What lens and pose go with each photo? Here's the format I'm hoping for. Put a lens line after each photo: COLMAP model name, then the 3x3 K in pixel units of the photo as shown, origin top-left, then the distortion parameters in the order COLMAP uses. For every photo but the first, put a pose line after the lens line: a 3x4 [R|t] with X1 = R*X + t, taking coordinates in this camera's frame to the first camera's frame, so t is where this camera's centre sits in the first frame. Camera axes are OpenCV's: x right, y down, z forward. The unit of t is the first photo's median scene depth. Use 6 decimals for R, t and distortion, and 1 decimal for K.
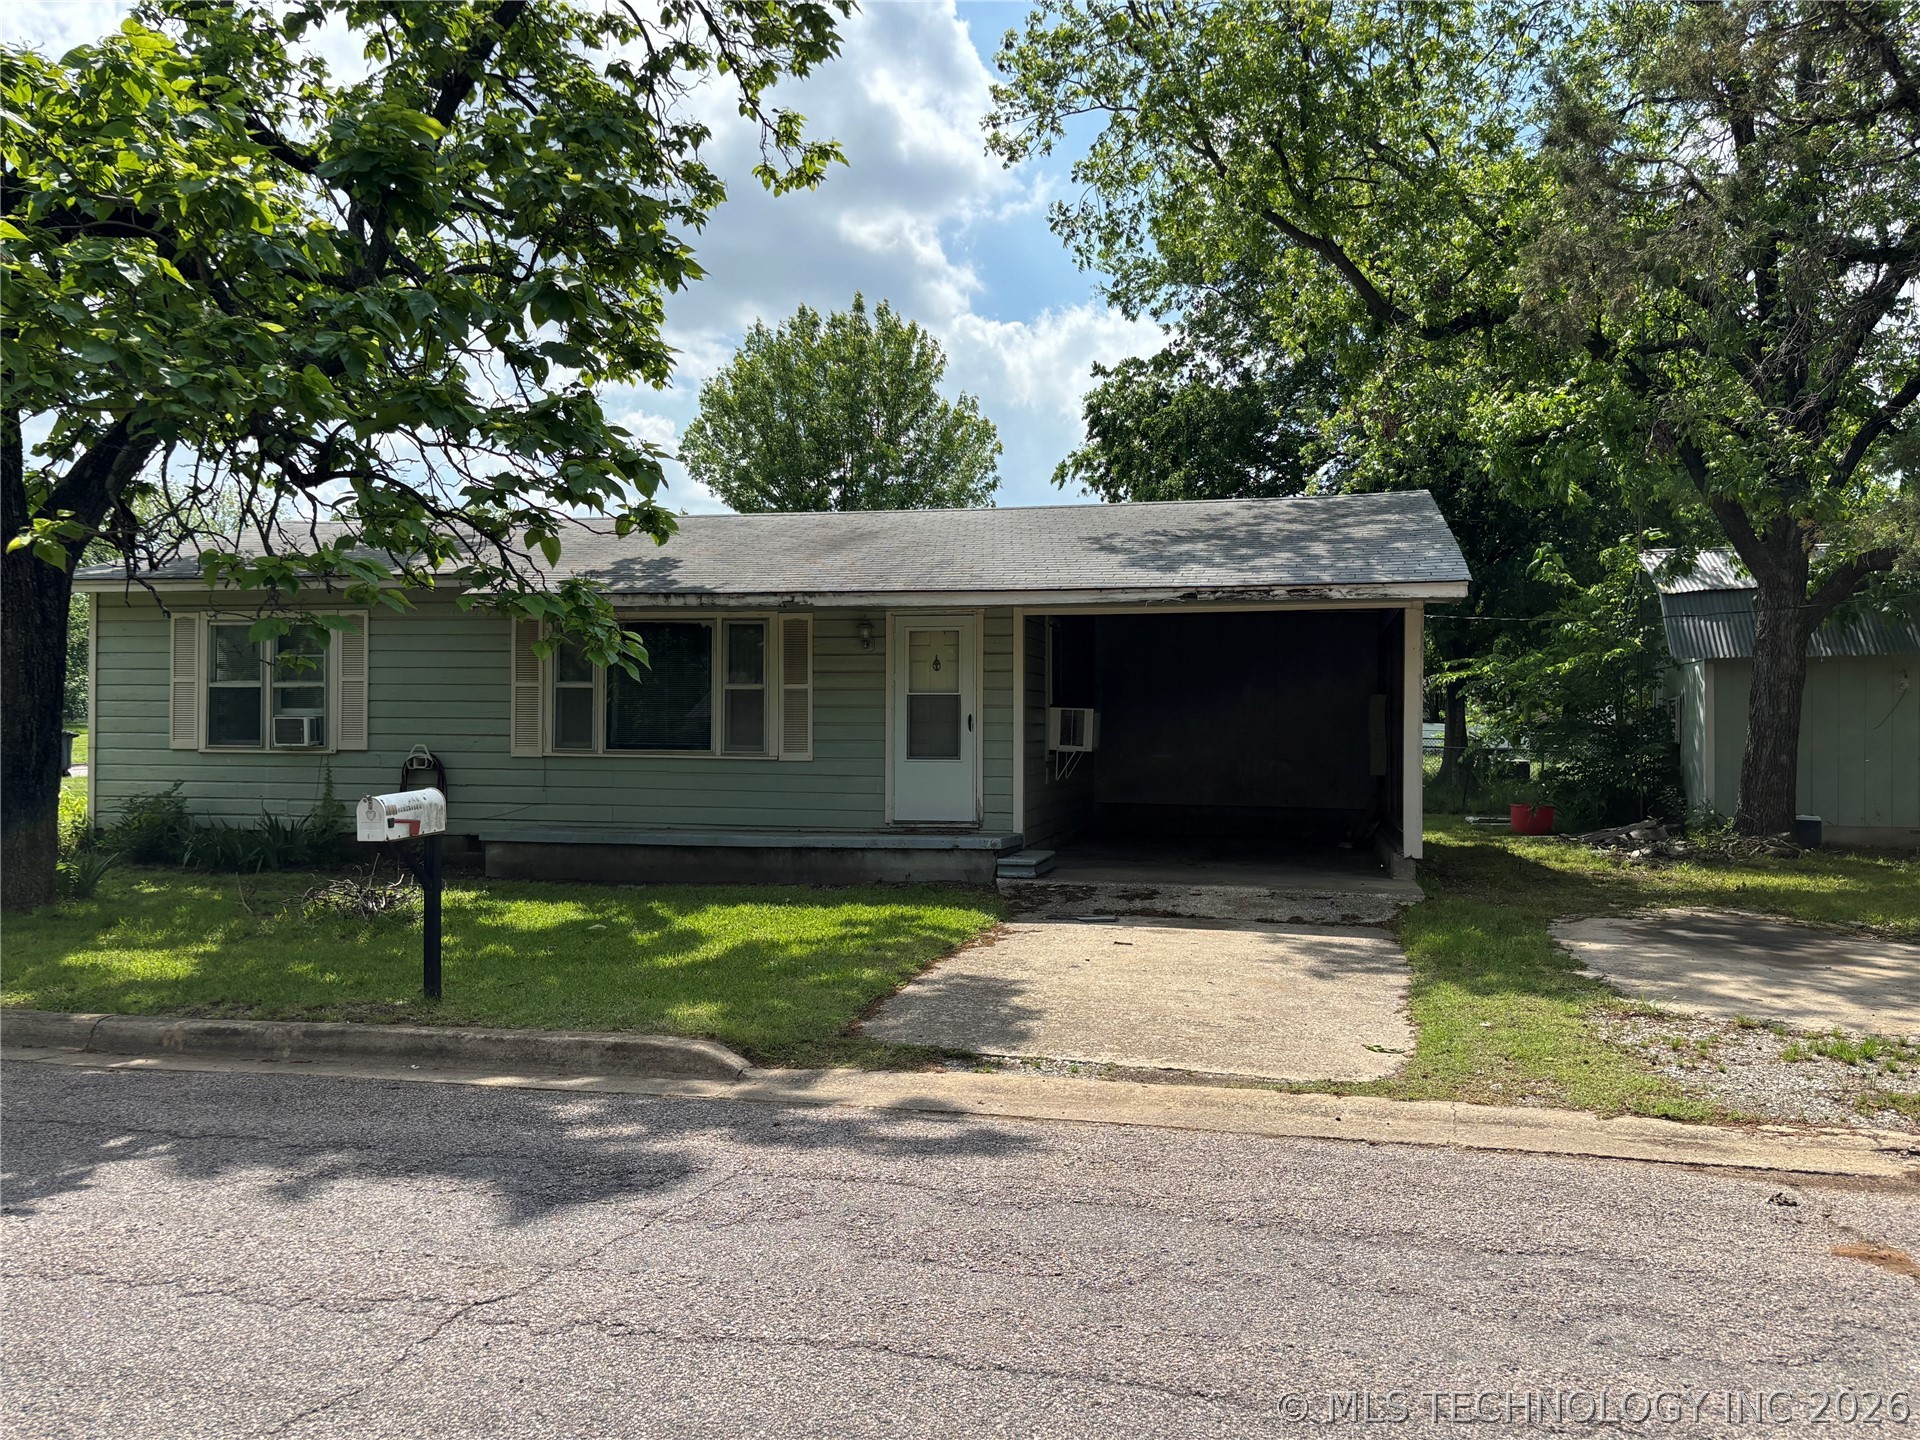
lens RADIAL K [[1519.7, 0, 960.0], [0, 1519.7, 720.0], [0, 0, 1]] dist [0.128468, -0.344168]
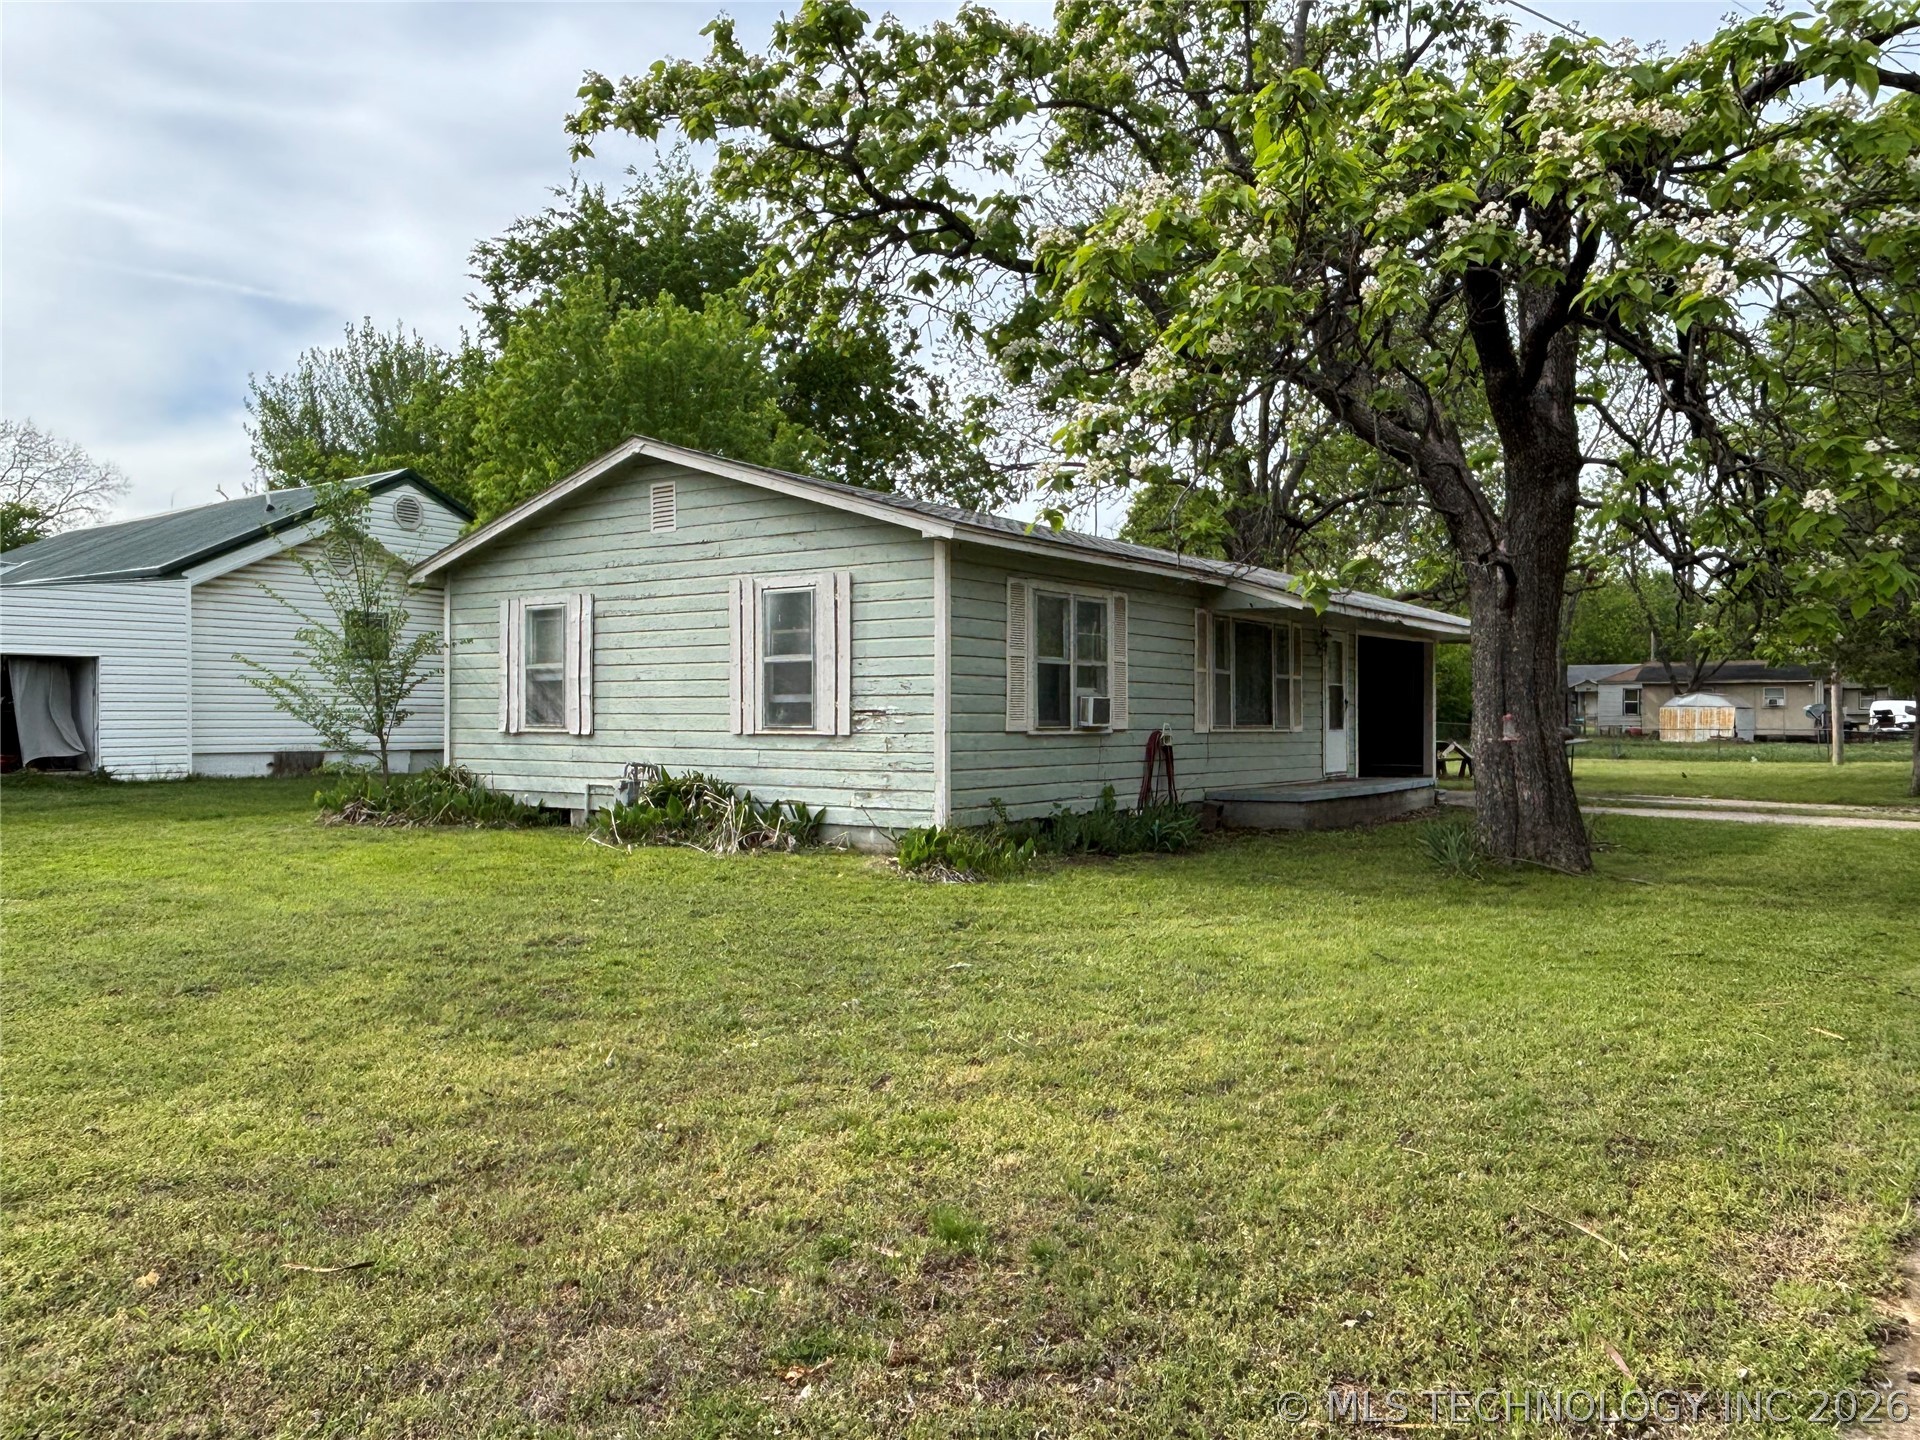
lens RADIAL K [[1407.8, 0, 960.0], [0, 1407.8, 720.0], [0, 0, 1]] dist [0.061200, 0.001796]
pose [[0.395746, -0.005362, 0.918344, -1.374233], [-0.003338, 0.999968, 0.007277, 0.007189], [-0.918354, -0.005946, 0.395716, 0.775796]]
